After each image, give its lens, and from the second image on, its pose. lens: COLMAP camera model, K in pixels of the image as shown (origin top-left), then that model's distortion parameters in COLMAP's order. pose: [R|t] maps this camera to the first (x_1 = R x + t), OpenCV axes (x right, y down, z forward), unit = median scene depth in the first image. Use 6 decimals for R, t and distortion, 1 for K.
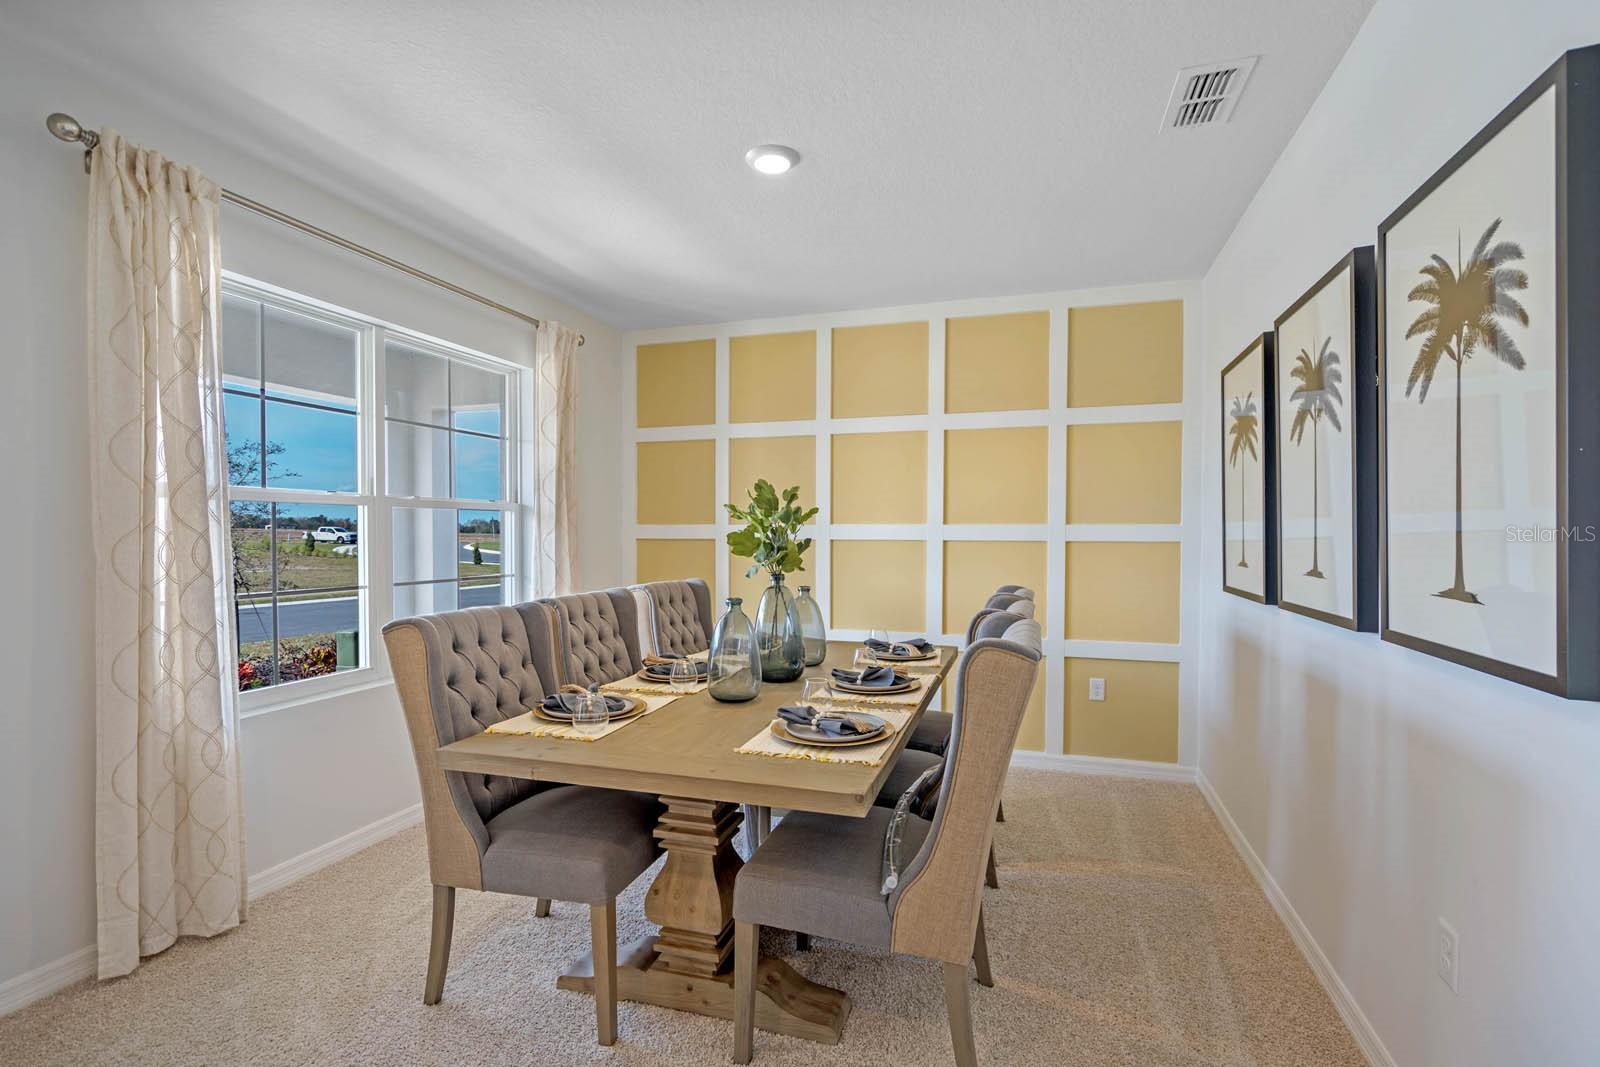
lens RADIAL K [[743.6, 0, 795.2], [0, 743.6, 541.2], [0, 0, 1]] dist [-0.009012, 0.004393]
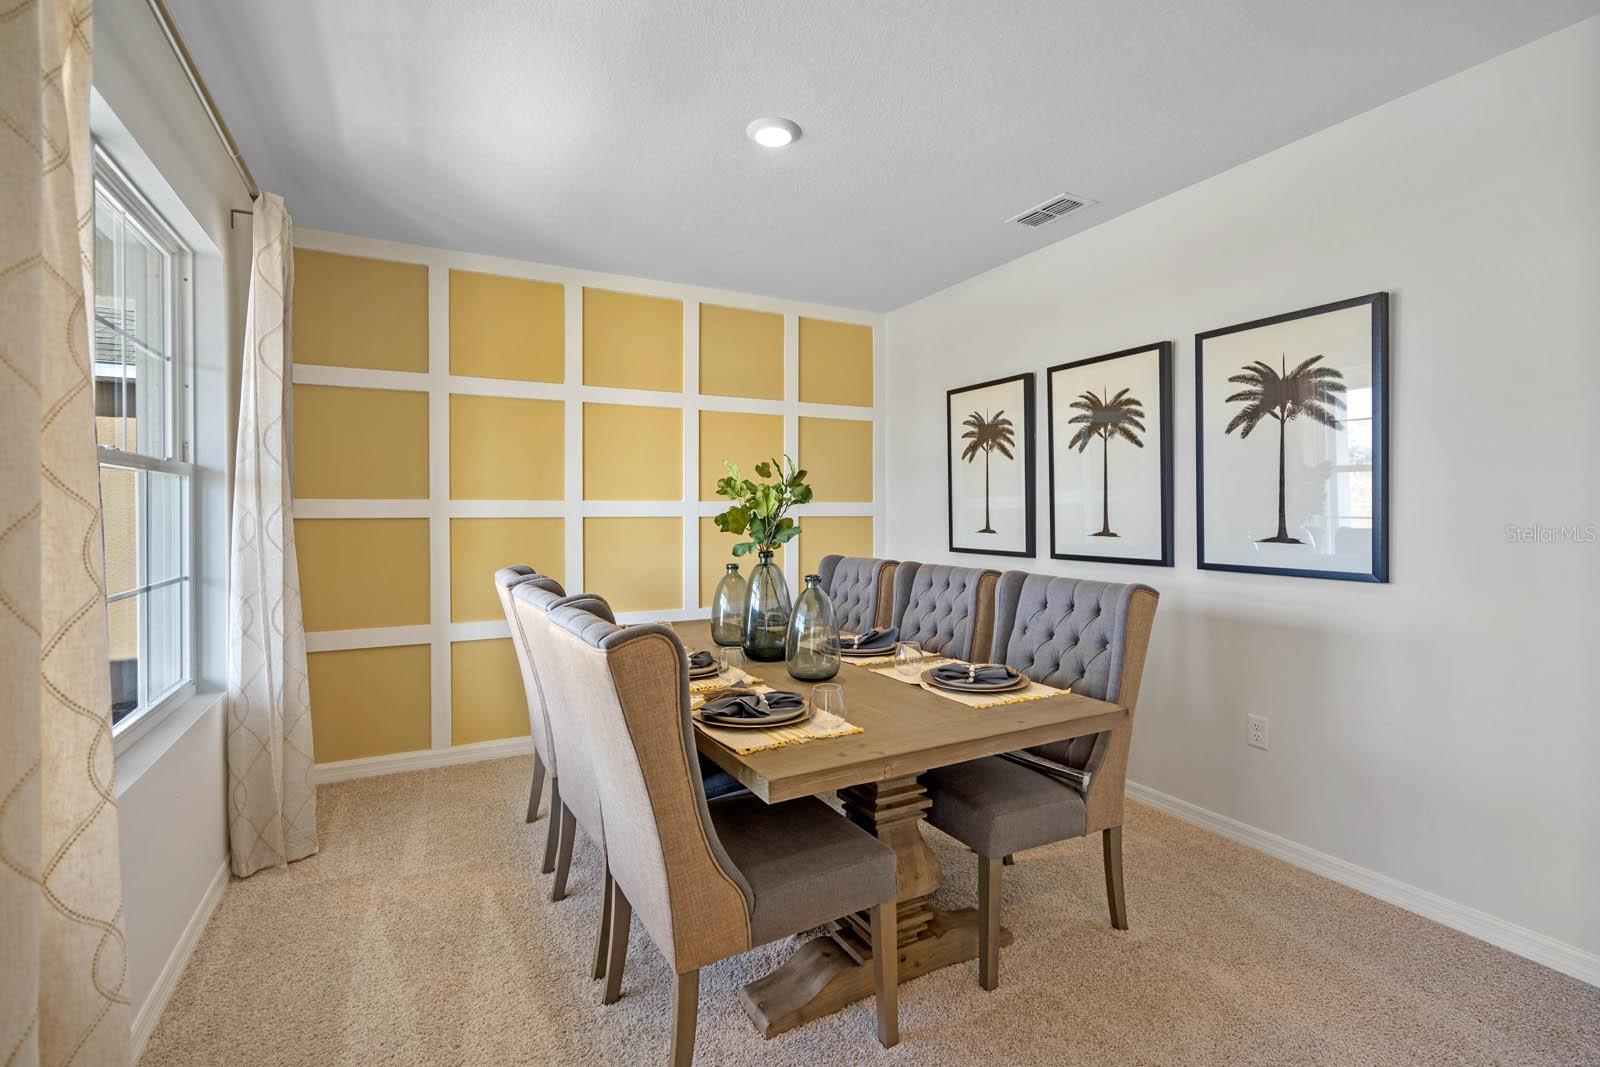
lens RADIAL K [[743.6, 0, 811.1], [0, 743.6, 504.9], [0, 0, 1]] dist [-0.009012, 0.004393]
pose [[0.692933, 0.002933, 0.720996, -0.692521], [0.009591, 0.999866, -0.013284, -0.003063], [-0.720939, 0.016120, 0.692811, 0.274593]]
